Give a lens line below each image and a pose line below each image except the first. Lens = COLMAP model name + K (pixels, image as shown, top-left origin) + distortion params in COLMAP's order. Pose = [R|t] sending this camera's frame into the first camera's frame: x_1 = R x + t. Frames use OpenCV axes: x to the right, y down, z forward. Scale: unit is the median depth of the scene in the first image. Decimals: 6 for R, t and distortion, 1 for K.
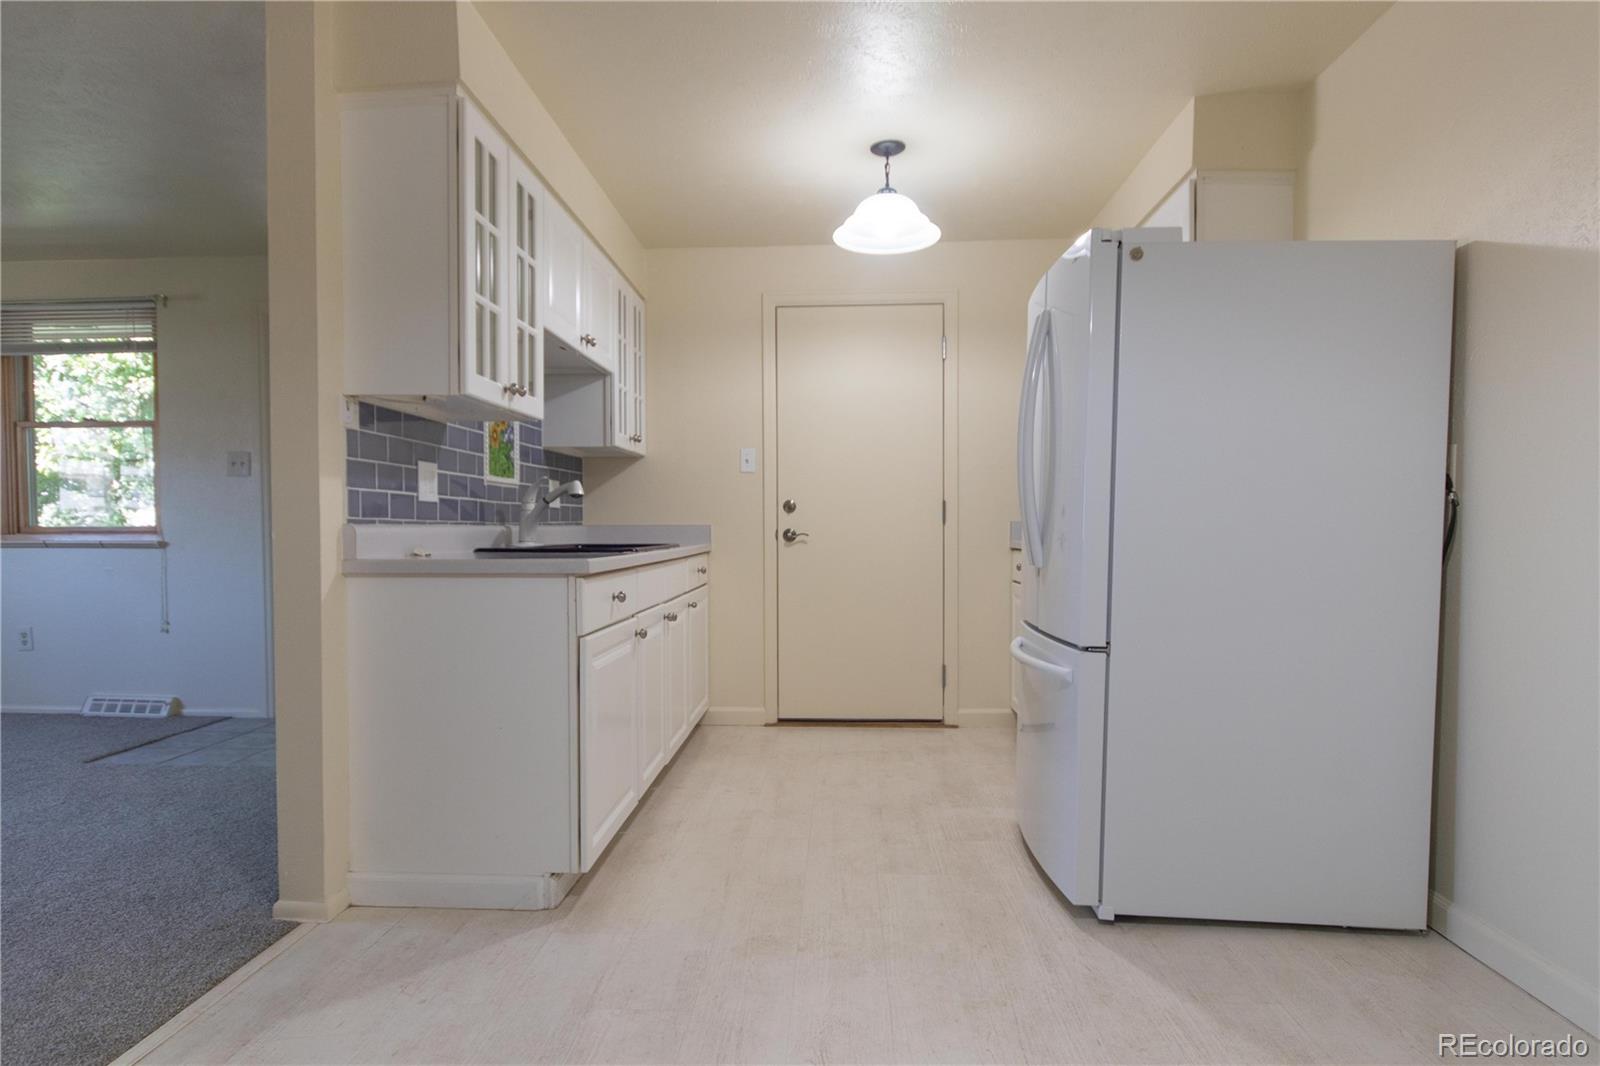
lens RADIAL K [[908.4, 0, 799.2], [0, 908.4, 534.9], [0, 0, 1]] dist [-0.000437, 0.000128]
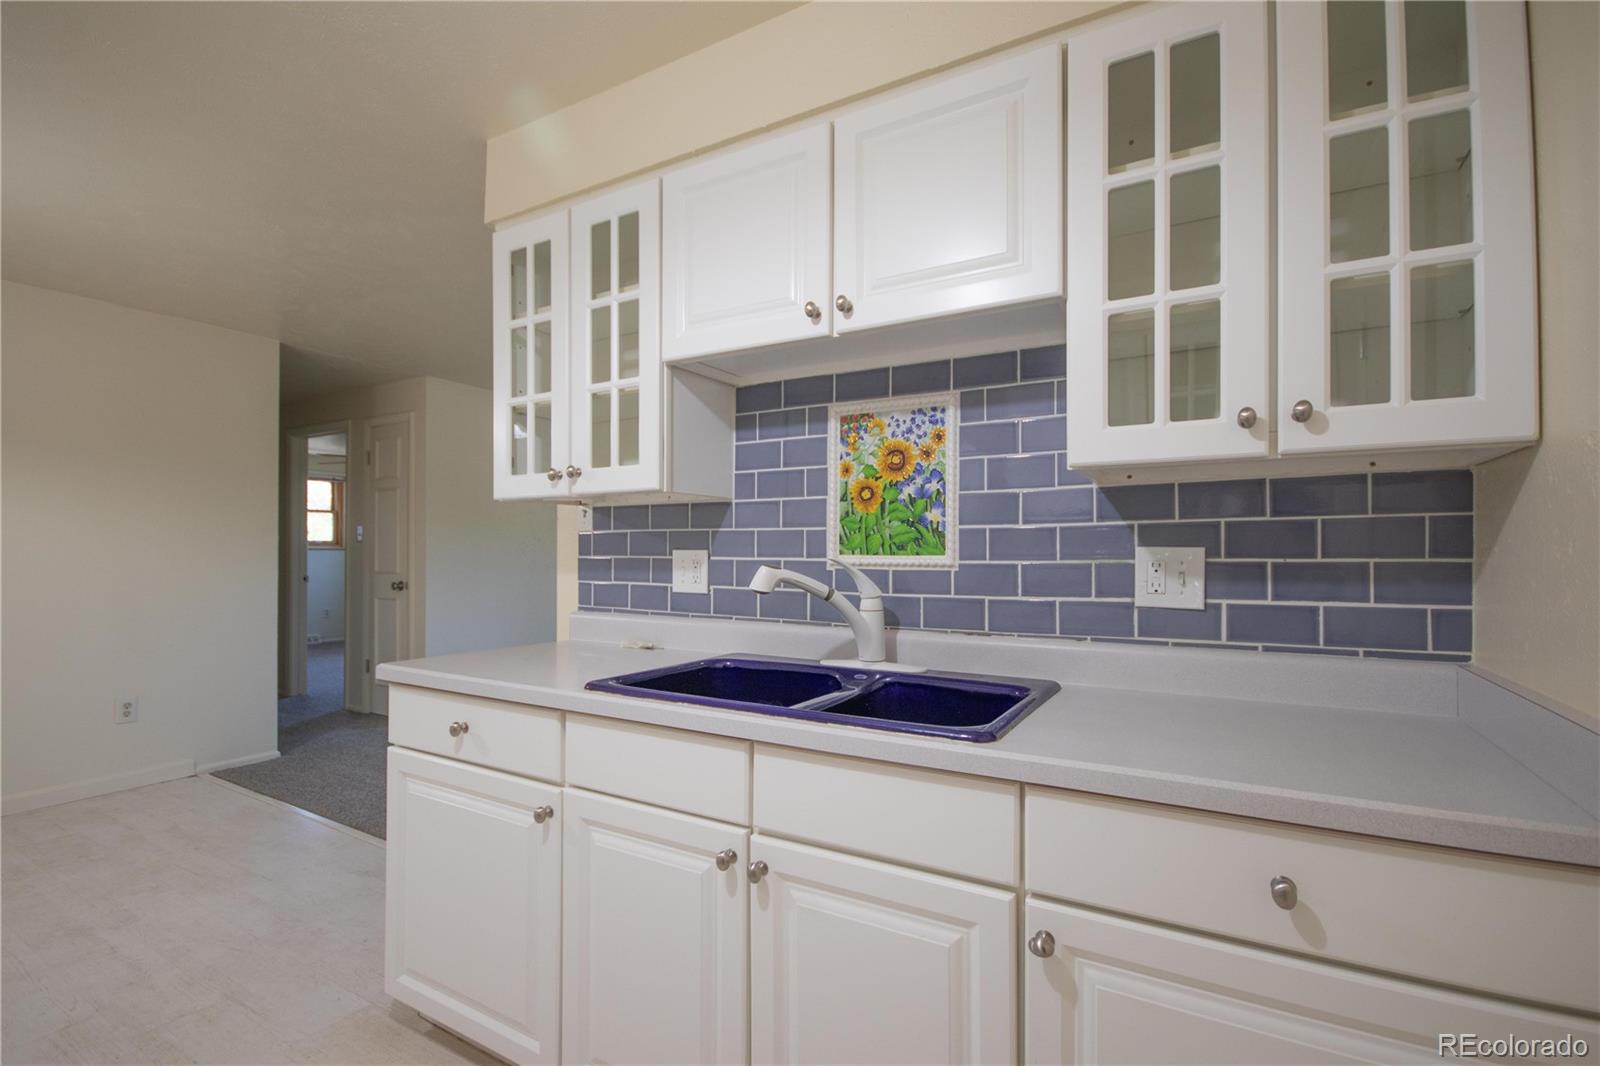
lens RADIAL K [[745.3, 0, 789.8], [0, 745.3, 547.7], [0, 0, 1]] dist [-0.003209, 0.000502]
pose [[-0.475279, -0.006169, -0.879813, 0.201886], [-0.009929, 0.999949, -0.001648, -0.078246], [0.879779, 0.007953, -0.475316, 1.379276]]
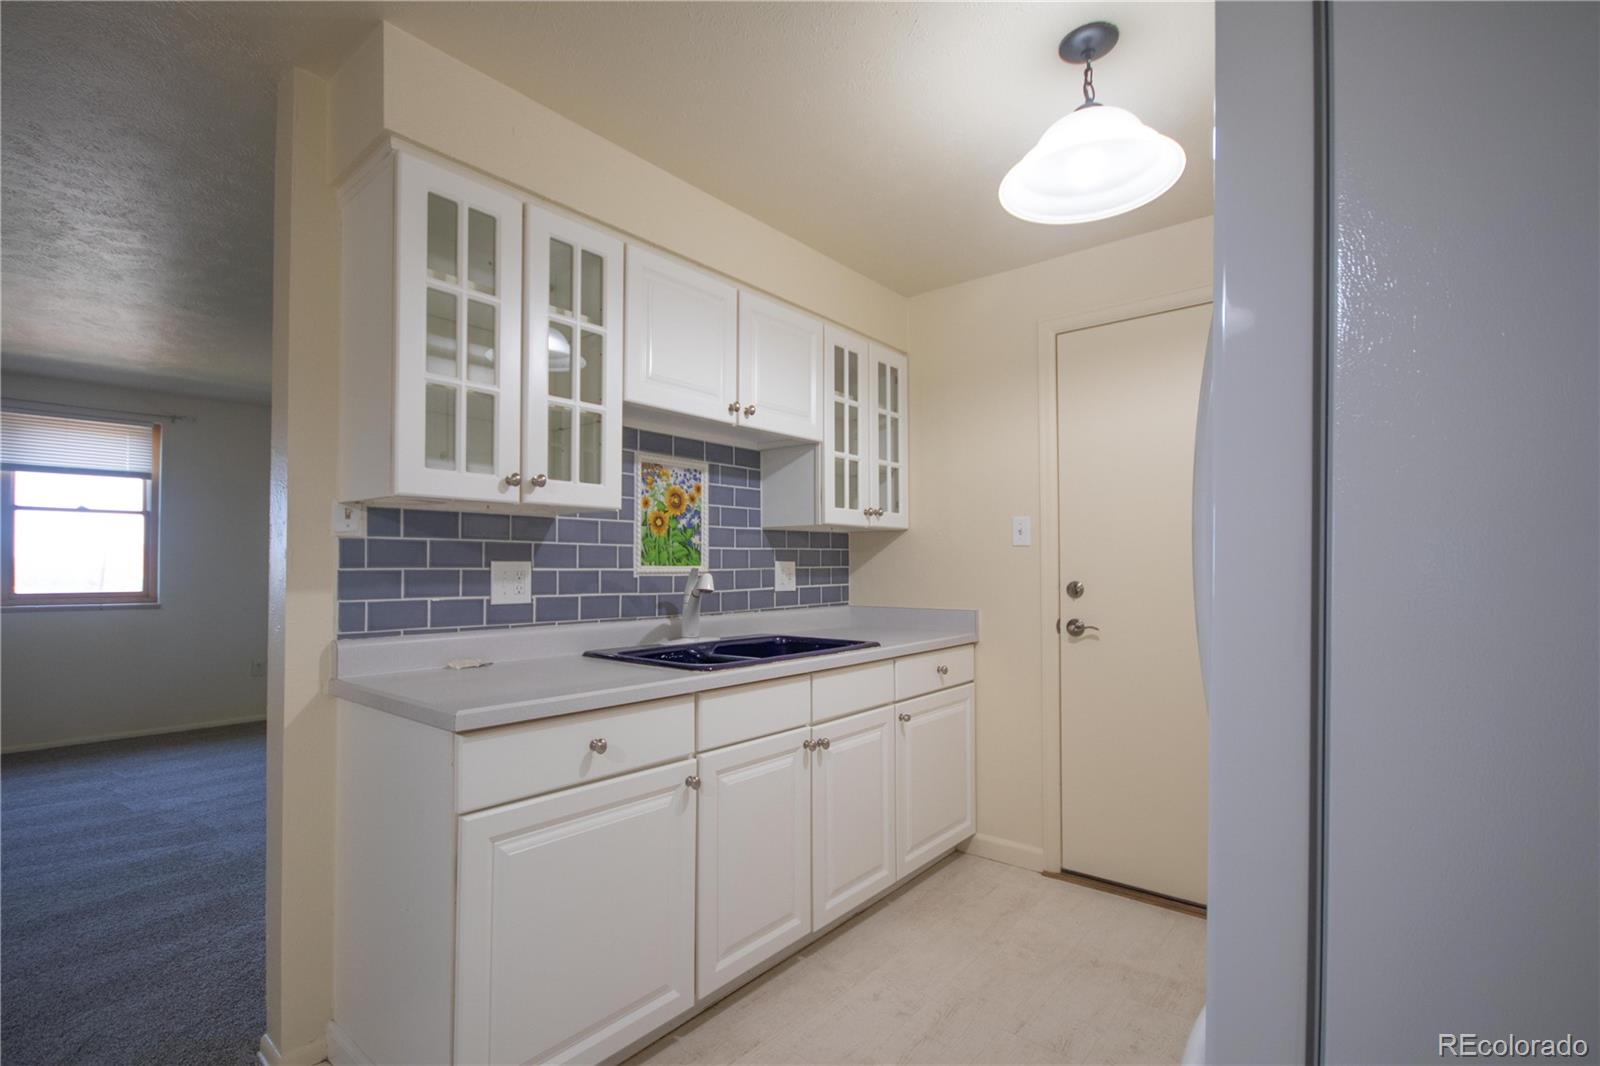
lens RADIAL K [[745.3, 0, 779.9], [0, 745.3, 545.7], [0, 0, 1]] dist [-0.003209, 0.000502]
pose [[0.791913, -0.016142, -0.610420, 0.264609], [-0.006138, 0.999390, -0.034392, -0.068099], [0.610603, 0.030982, 0.791331, 0.533354]]
